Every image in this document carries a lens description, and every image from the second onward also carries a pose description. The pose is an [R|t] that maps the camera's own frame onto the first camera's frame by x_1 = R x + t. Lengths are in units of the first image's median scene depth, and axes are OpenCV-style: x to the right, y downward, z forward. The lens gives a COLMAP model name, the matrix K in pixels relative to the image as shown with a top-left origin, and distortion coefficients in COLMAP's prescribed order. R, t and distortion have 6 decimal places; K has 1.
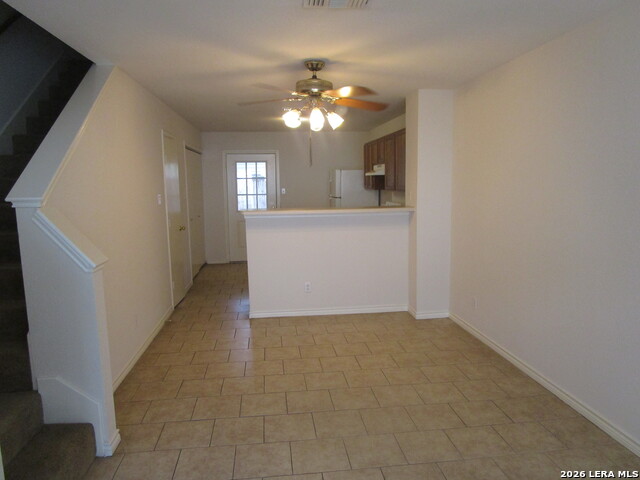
lens RADIAL K [[456.3, 0, 320.0], [0, 456.3, 240.0], [0, 0, 1]] dist [-0.010892, 0.000992]
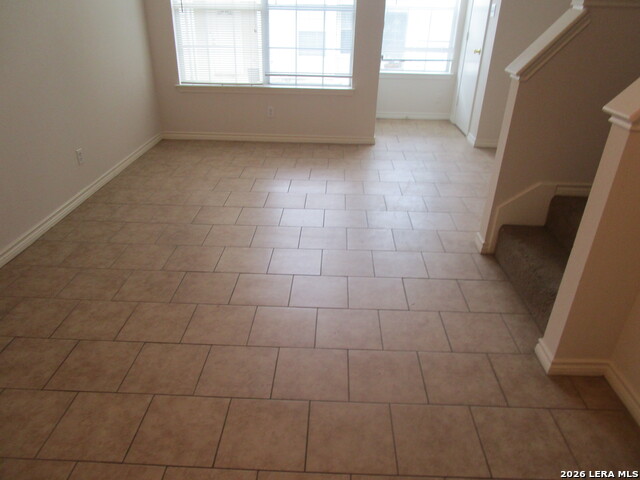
lens RADIAL K [[456.3, 0, 320.0], [0, 456.3, 240.0], [0, 0, 1]] dist [-0.010892, 0.000992]
pose [[-0.987934, -0.066682, 0.139788, -0.168828], [0.026069, 0.818098, 0.574487, -0.151663], [-0.152668, 0.571199, -0.806489, 1.492465]]
